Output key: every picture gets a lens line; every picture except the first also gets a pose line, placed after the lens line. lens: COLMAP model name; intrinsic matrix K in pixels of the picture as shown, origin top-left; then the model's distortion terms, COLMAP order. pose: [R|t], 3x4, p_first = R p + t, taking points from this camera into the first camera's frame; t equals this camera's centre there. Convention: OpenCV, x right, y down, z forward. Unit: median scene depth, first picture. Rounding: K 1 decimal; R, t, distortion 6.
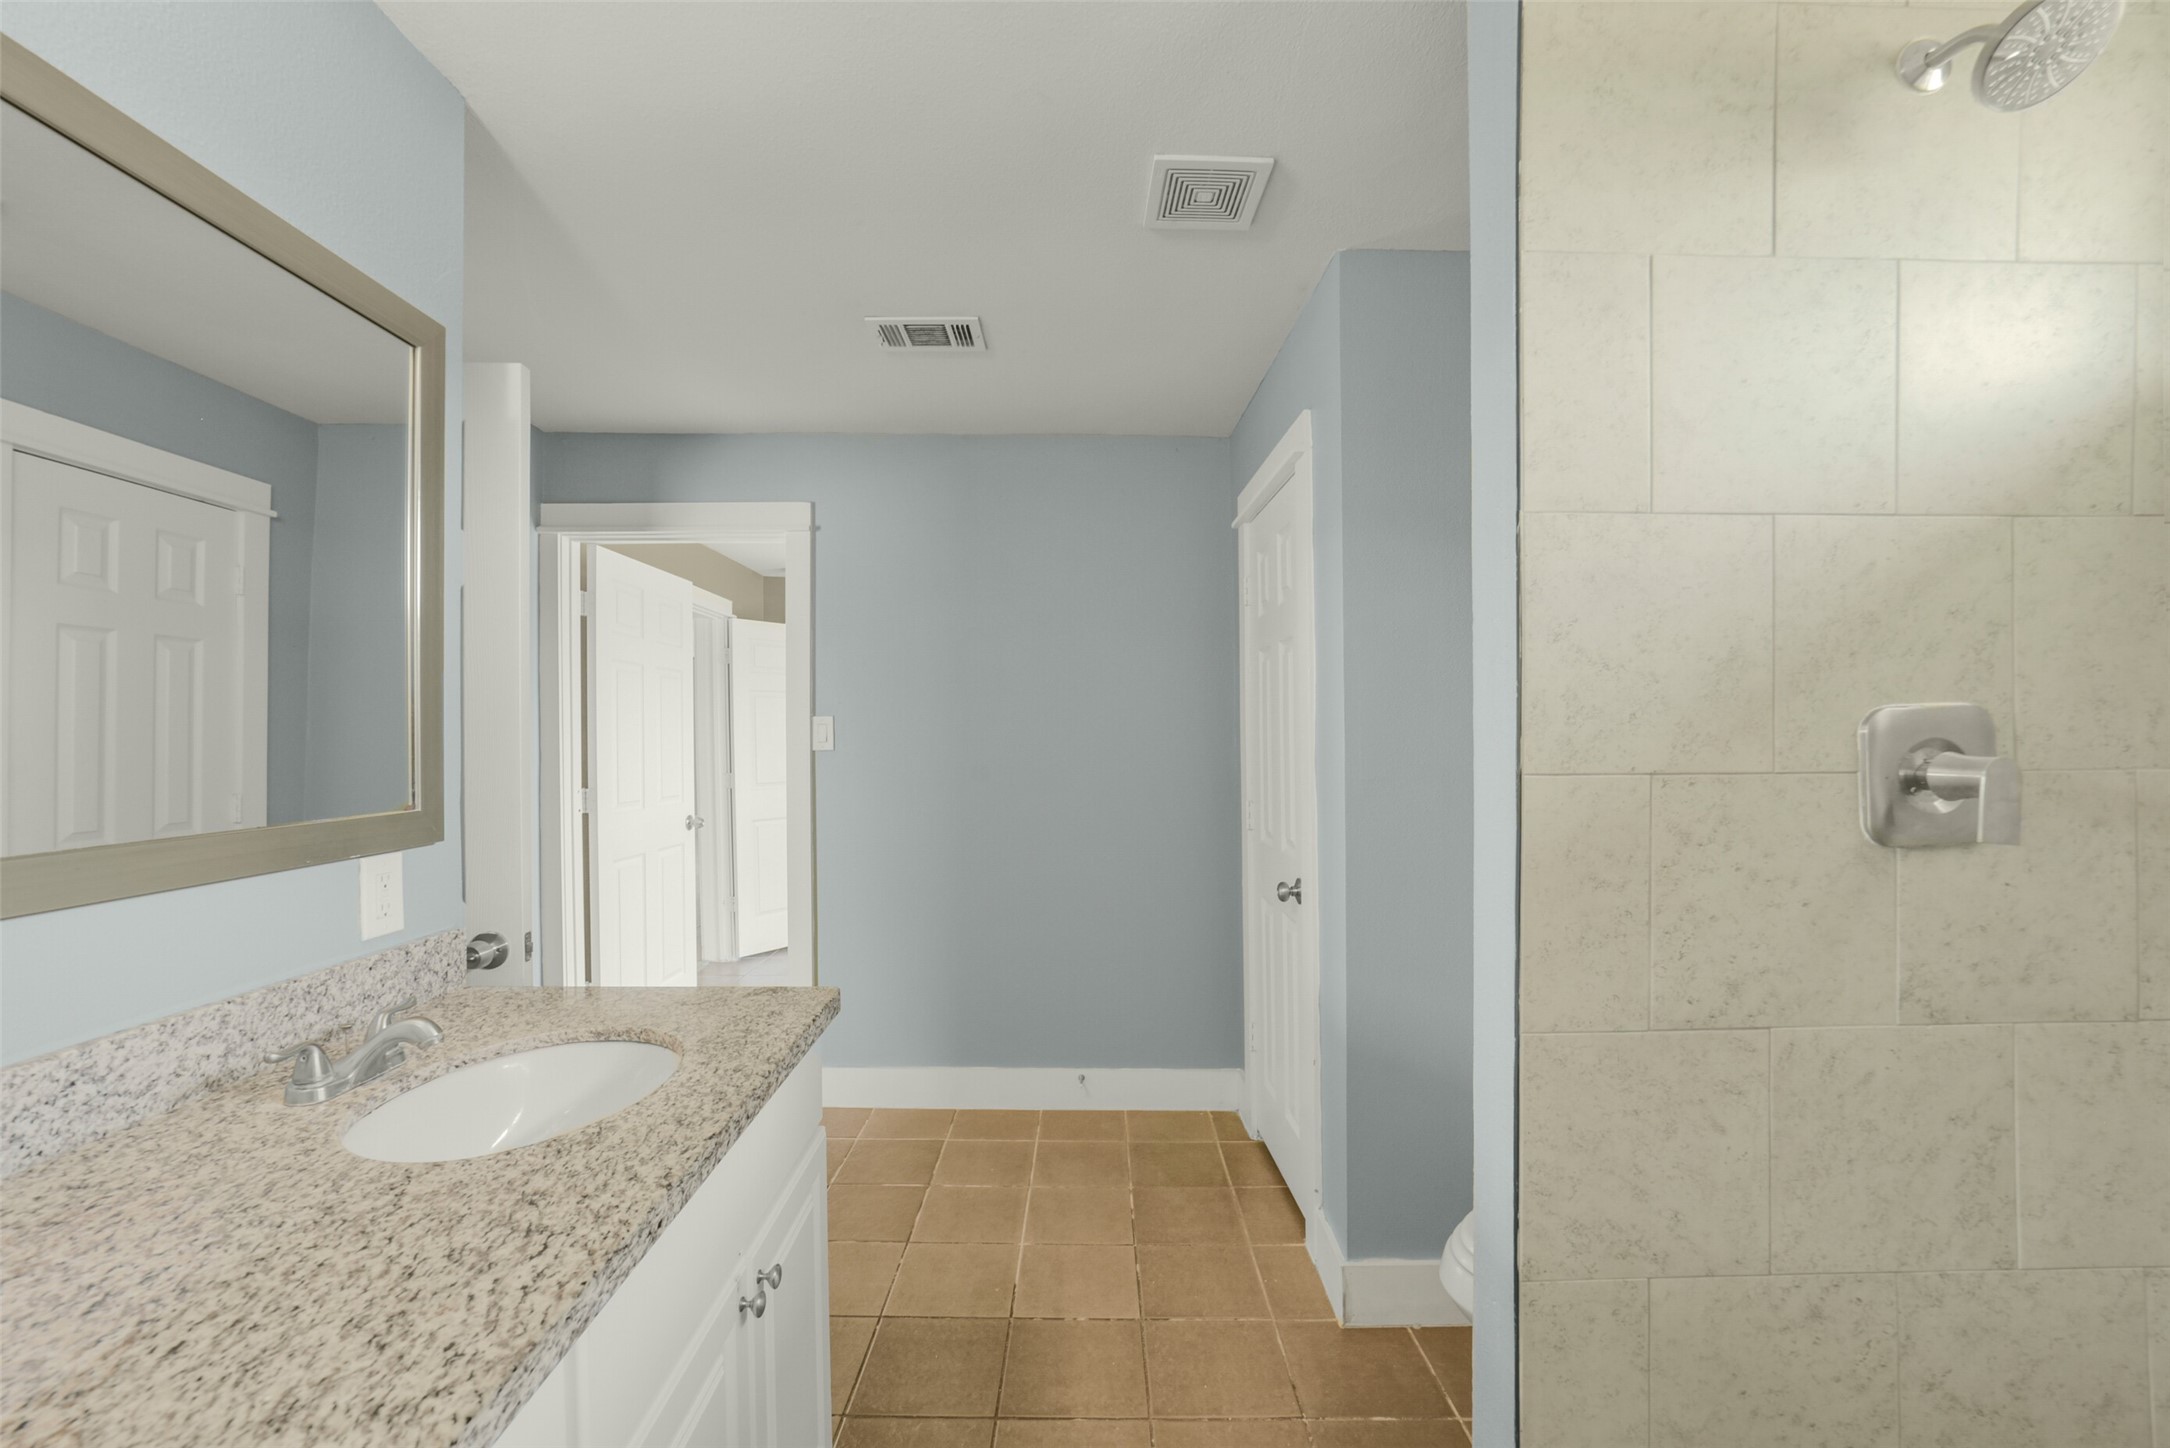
lens RADIAL K [[856.3, 0, 1085.0], [0, 856.3, 724.0], [0, 0, 1]] dist [-0.013939, 0.000613]
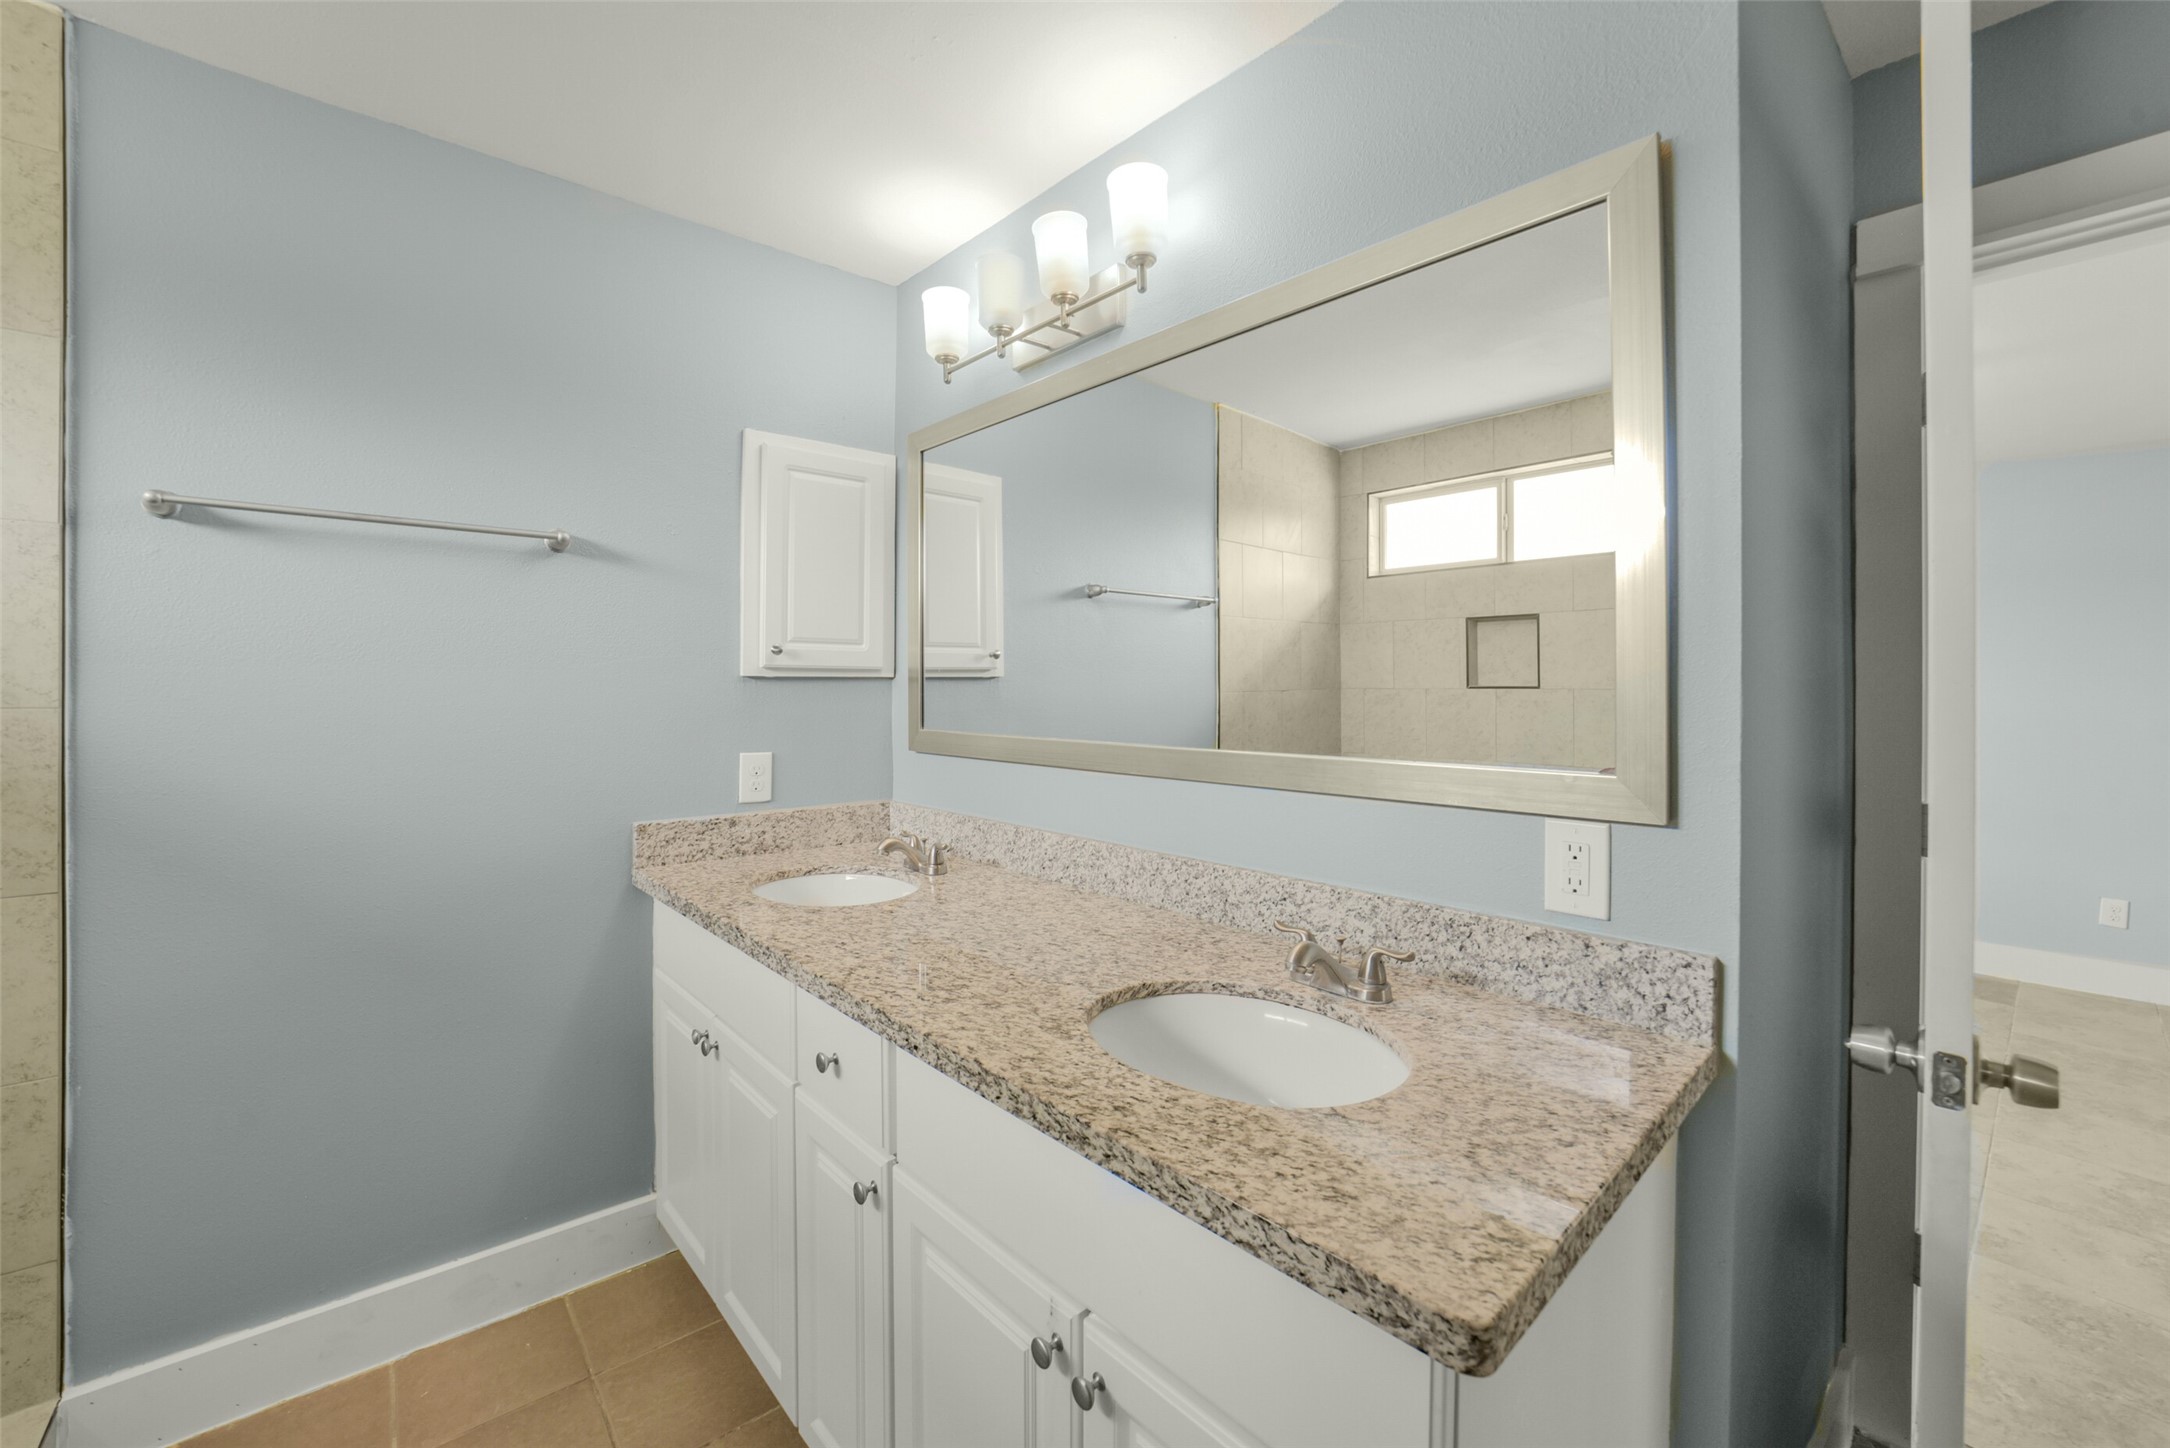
lens RADIAL K [[856.3, 0, 1085.0], [0, 856.3, 724.0], [0, 0, 1]] dist [-0.013939, 0.000613]
pose [[-0.756863, 0.025319, -0.653082, 0.125591], [0.011129, 0.999604, 0.025856, 0.039552], [0.653478, 0.012301, -0.756845, 1.711949]]
